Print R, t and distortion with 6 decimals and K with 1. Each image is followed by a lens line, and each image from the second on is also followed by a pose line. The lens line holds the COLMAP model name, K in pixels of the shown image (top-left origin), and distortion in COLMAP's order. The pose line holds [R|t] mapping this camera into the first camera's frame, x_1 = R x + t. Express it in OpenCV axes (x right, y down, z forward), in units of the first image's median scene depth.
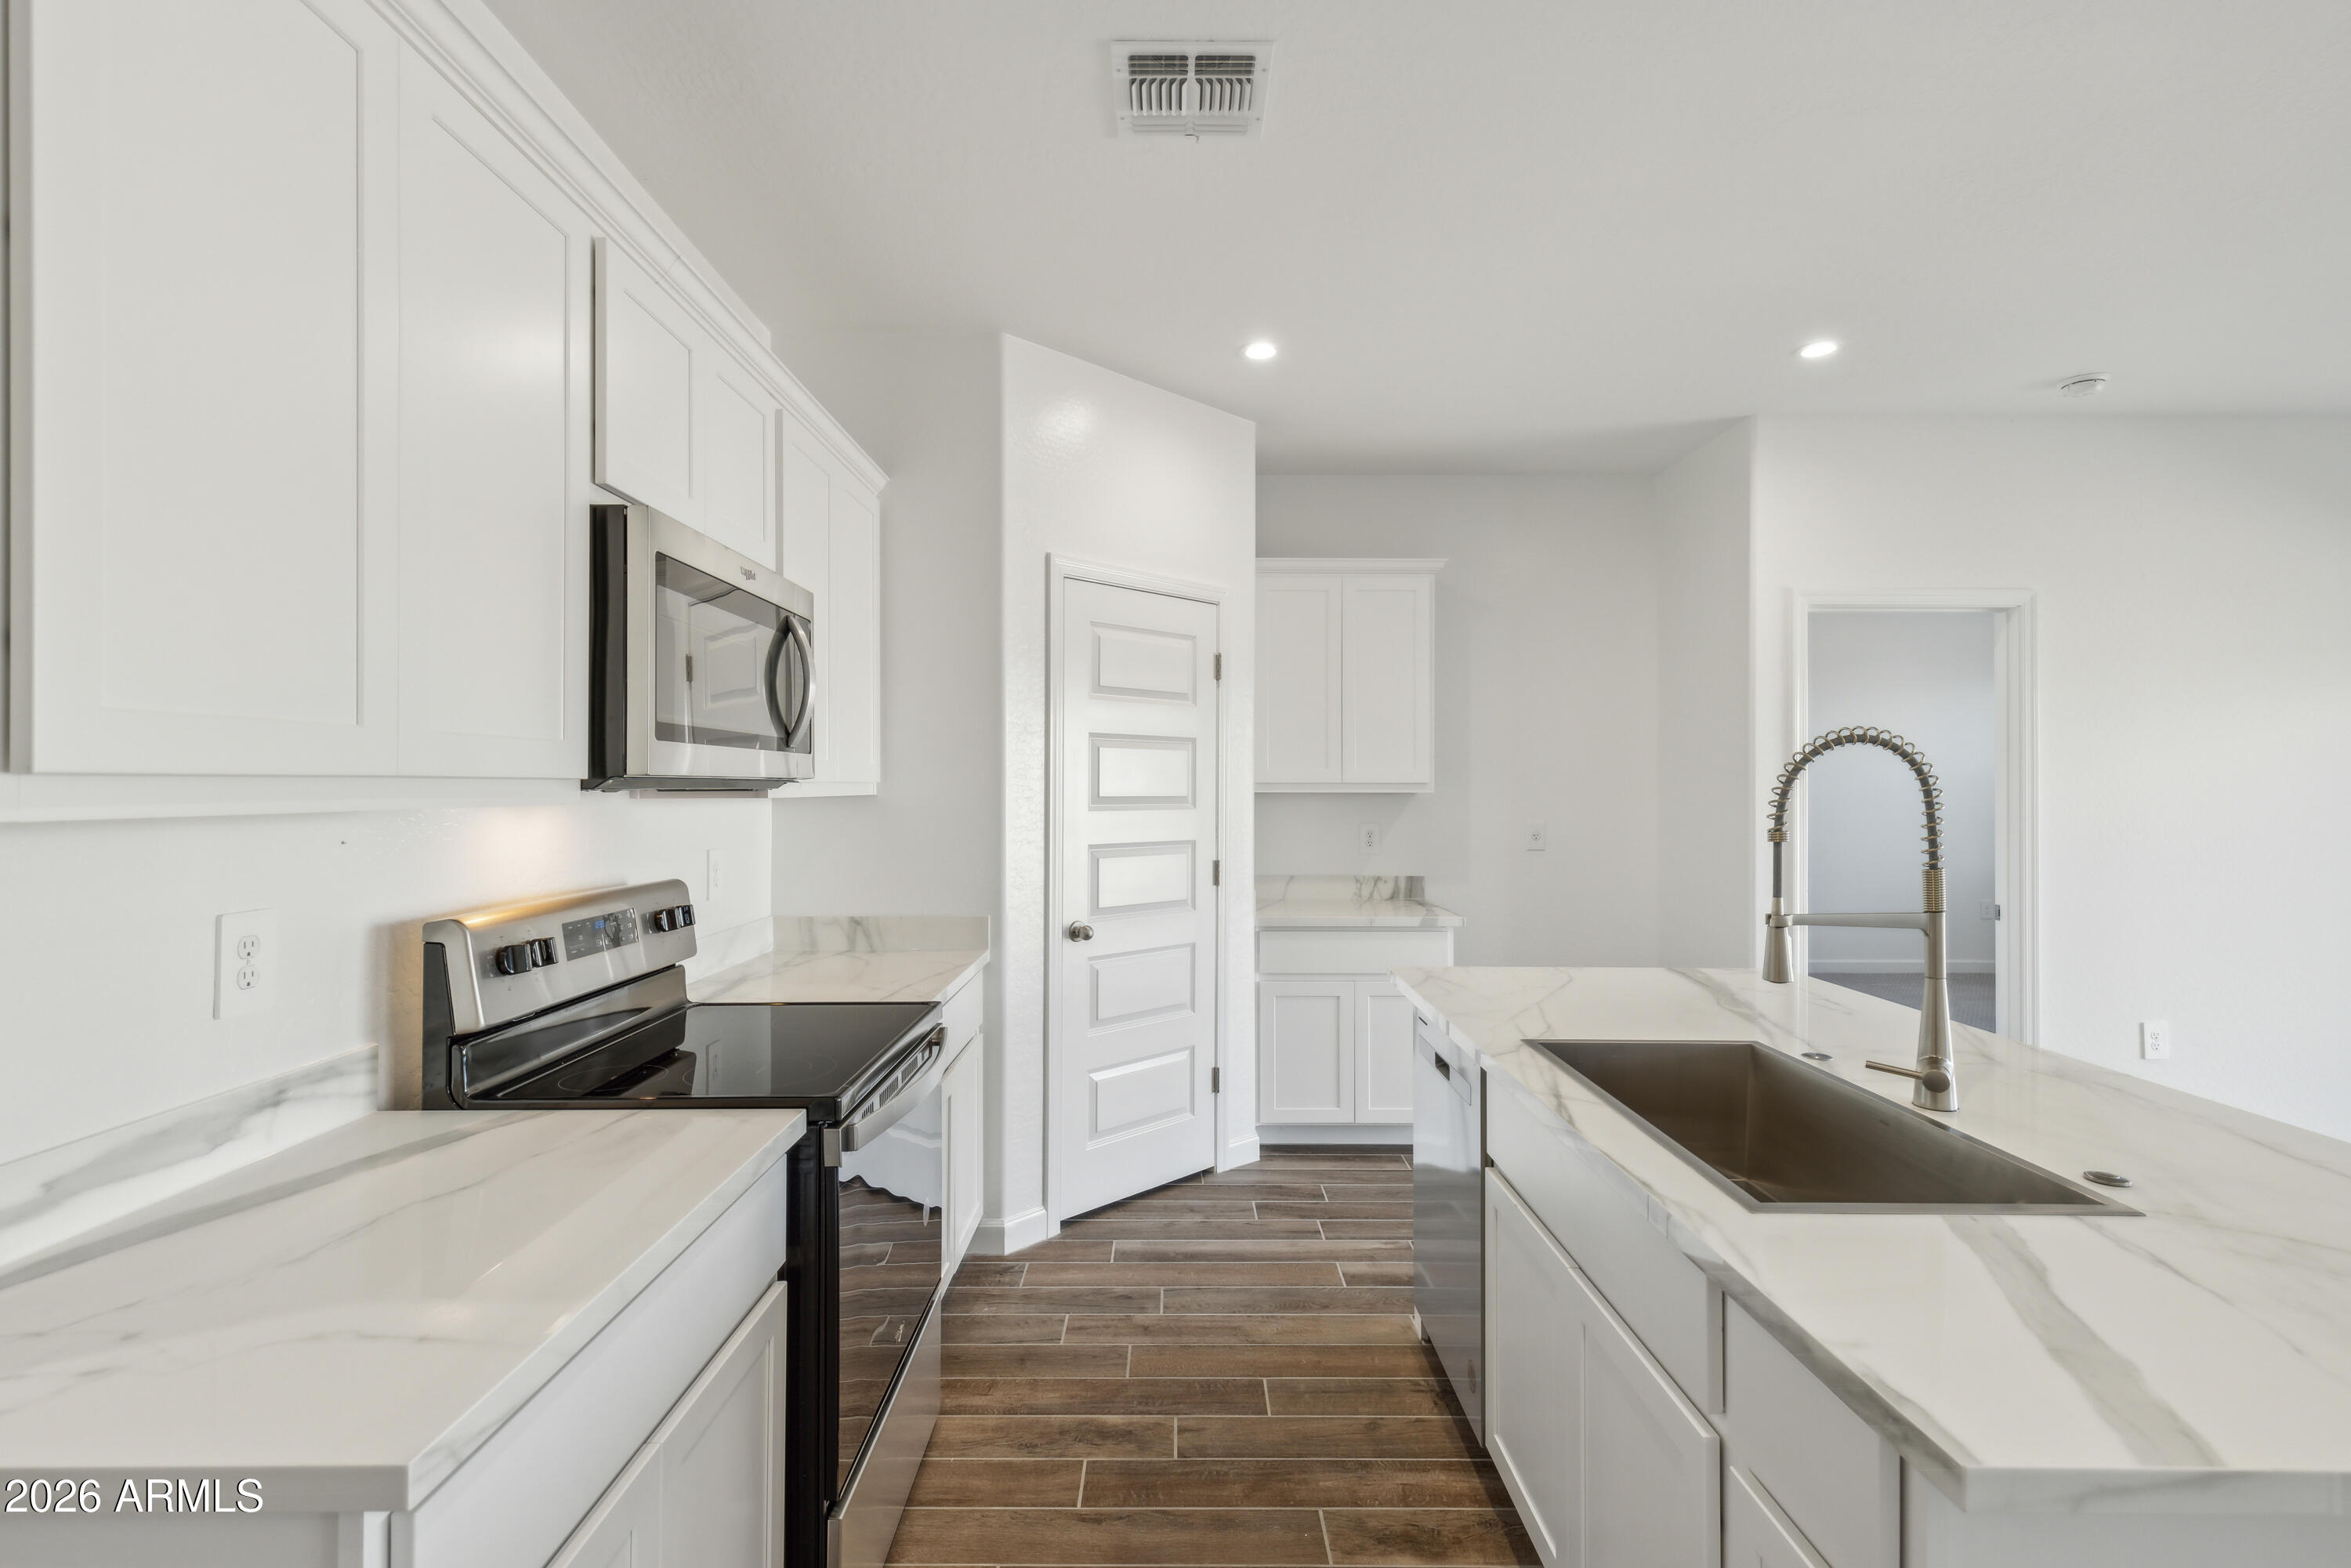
lens RADIAL K [[1092.2, 0, 1174.8], [0, 1092.2, 798.7], [0, 0, 1]] dist [0.001678, 0.000511]
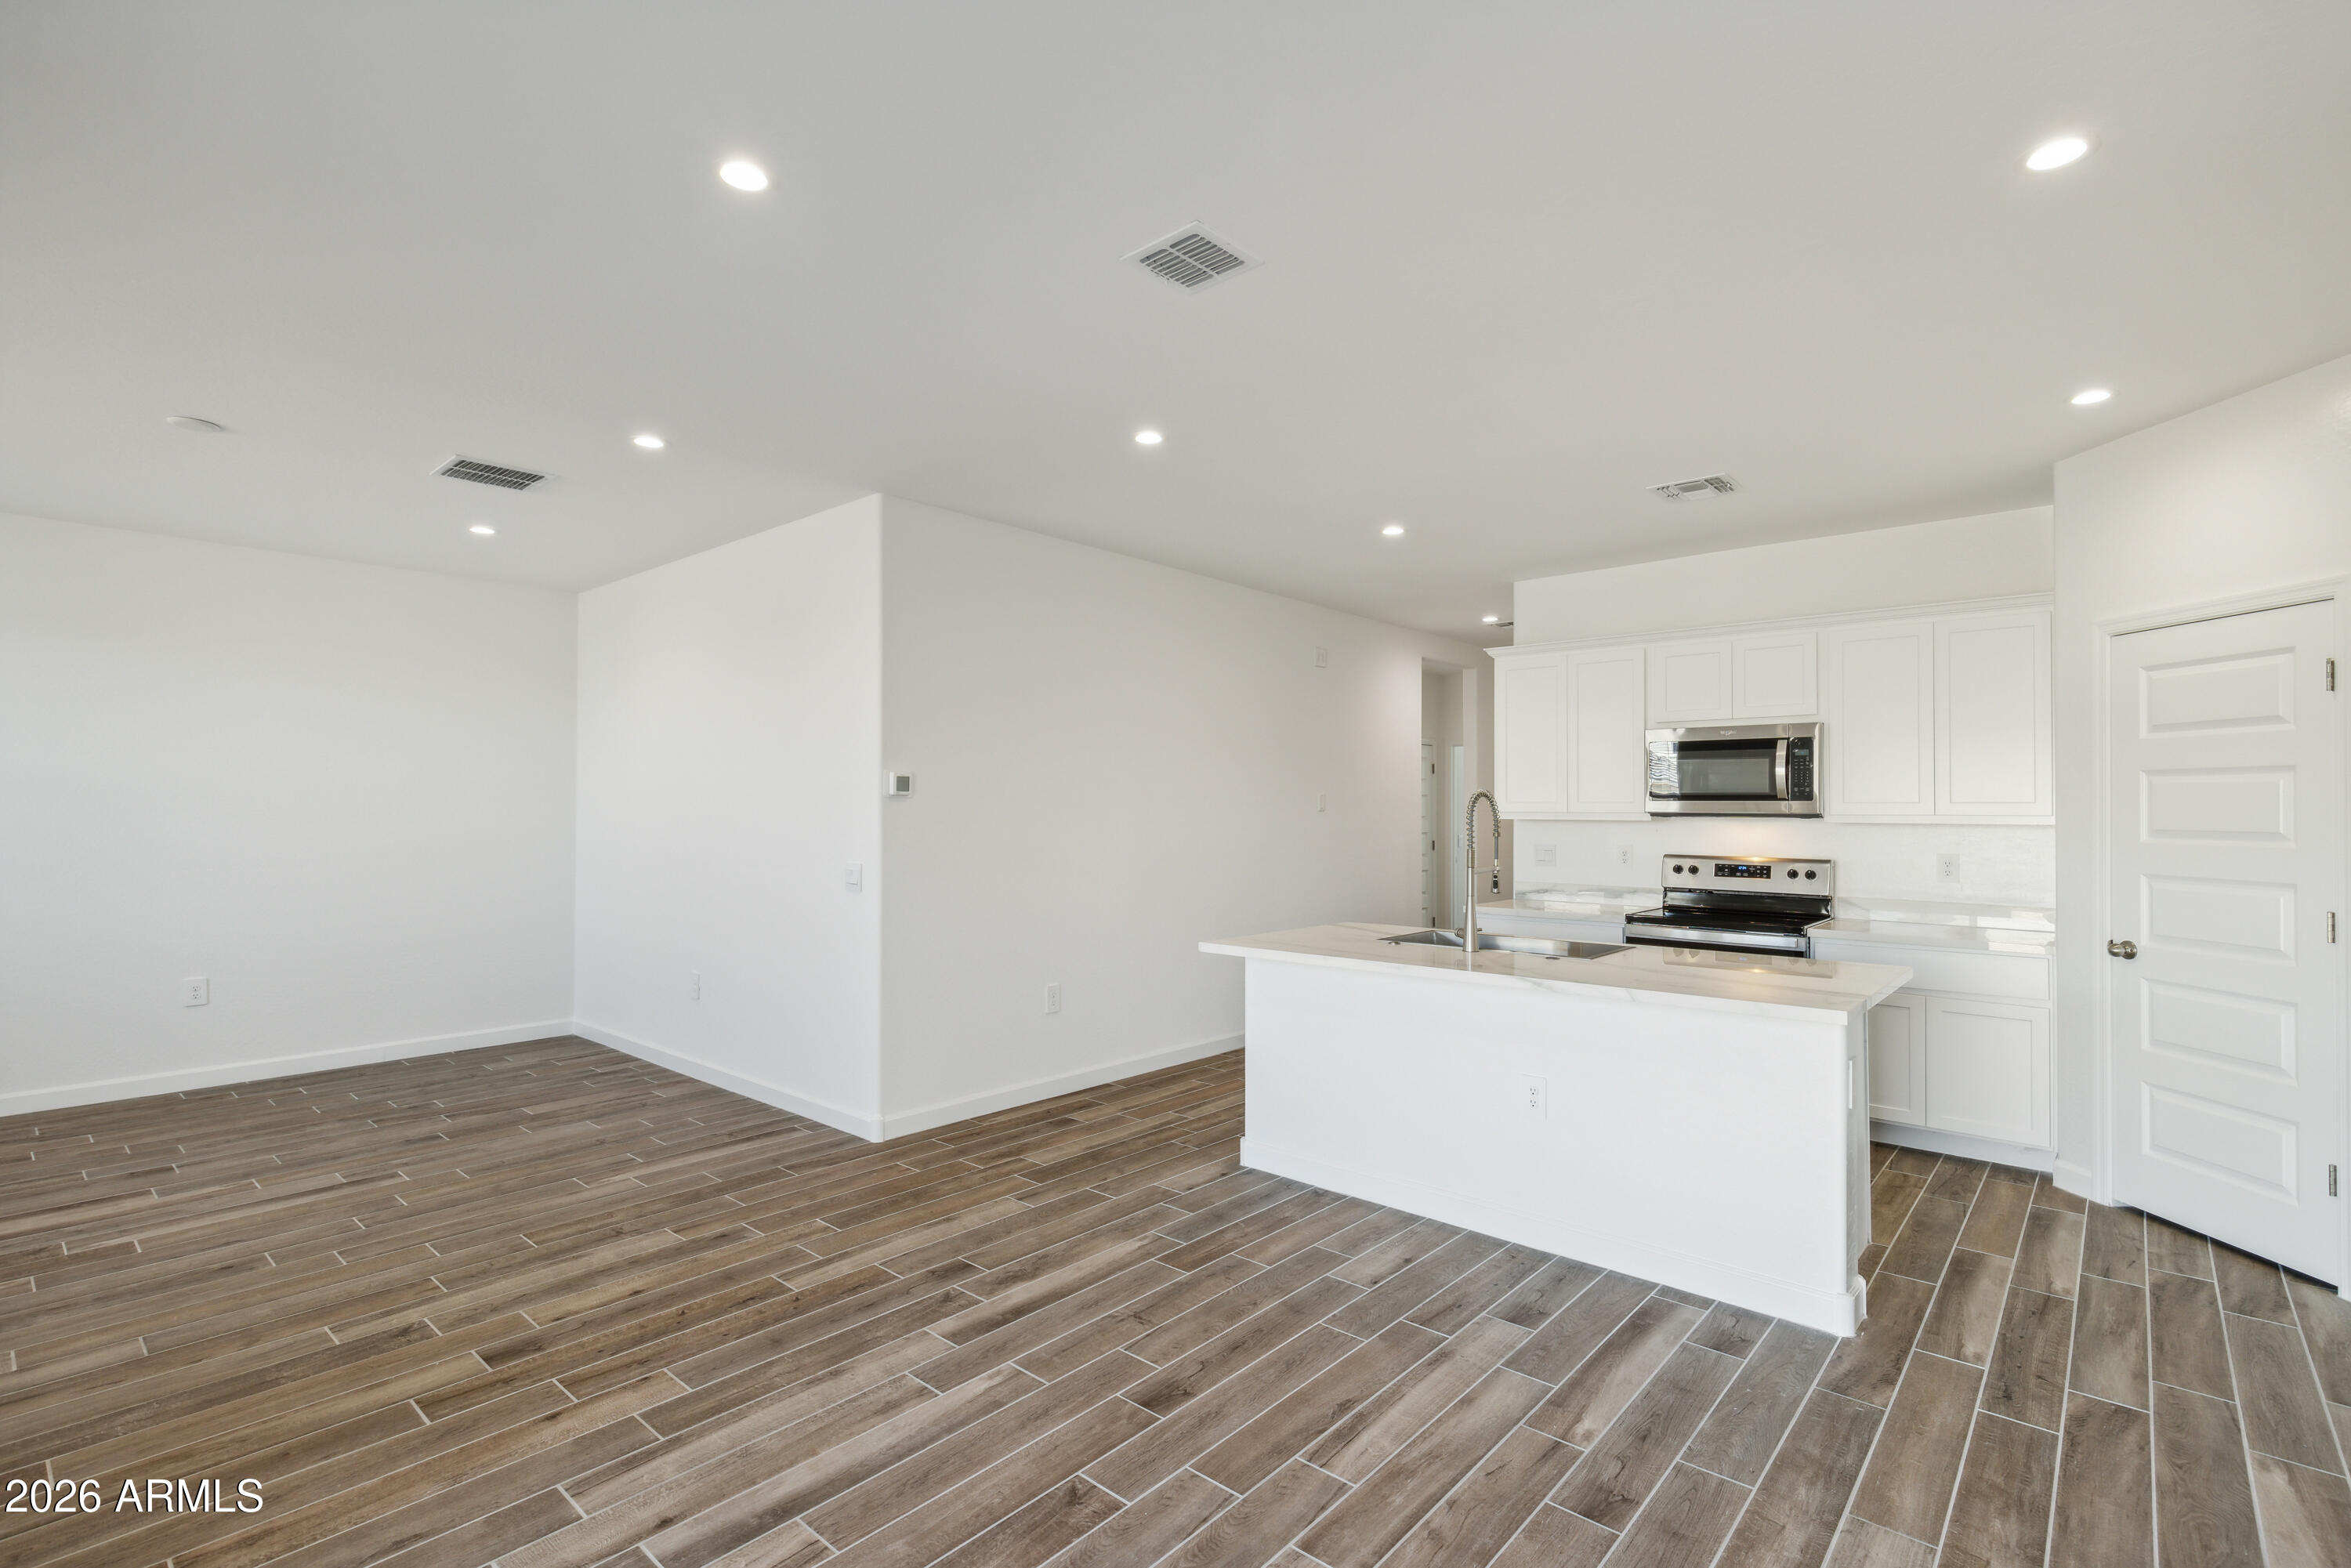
lens RADIAL K [[1092.2, 0, 1174.8], [0, 1092.2, 798.7], [0, 0, 1]] dist [0.001678, 0.000511]
pose [[-0.663492, -0.014437, -0.748044, 1.368034], [-0.018885, 0.999818, -0.002546, -0.013537], [0.747945, 0.012438, -0.663644, 0.980154]]
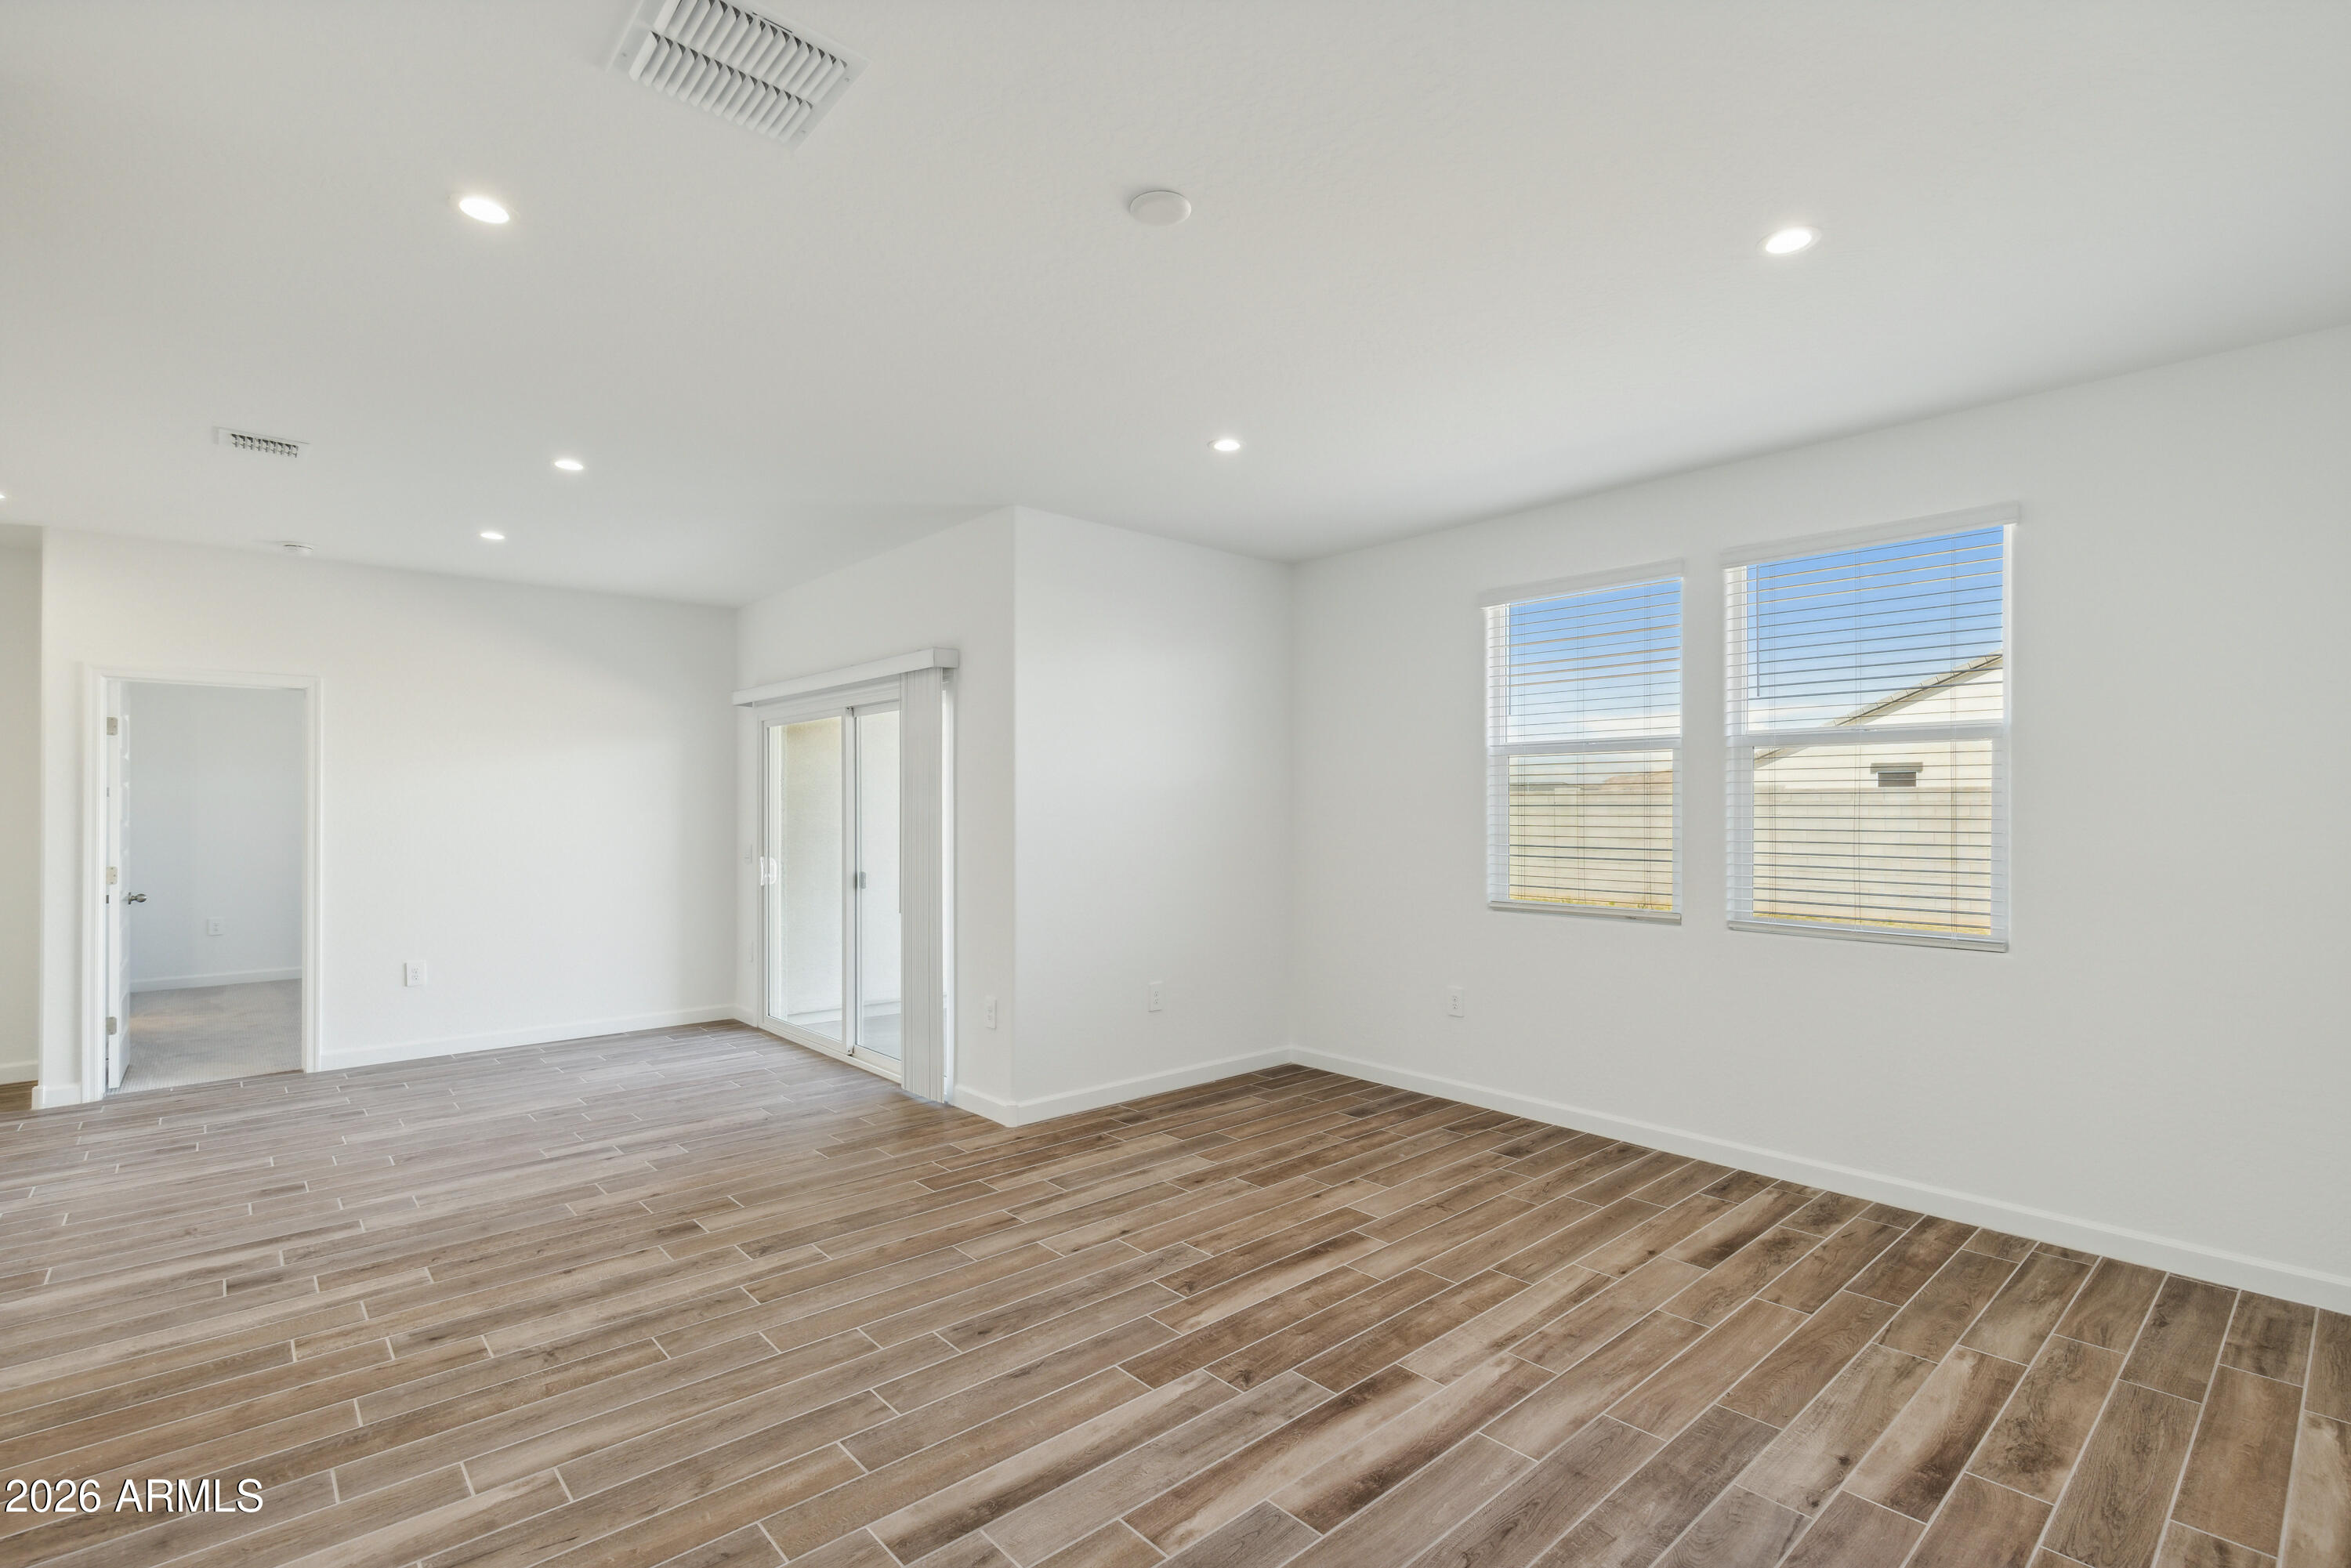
lens RADIAL K [[1092.2, 0, 1174.8], [0, 1092.2, 798.7], [0, 0, 1]] dist [0.001678, 0.000511]
pose [[0.747606, -0.001596, 0.664141, 0.754911], [0.015374, 0.999771, -0.014903, 0.013852], [-0.663965, 0.021352, 0.747459, -0.985113]]
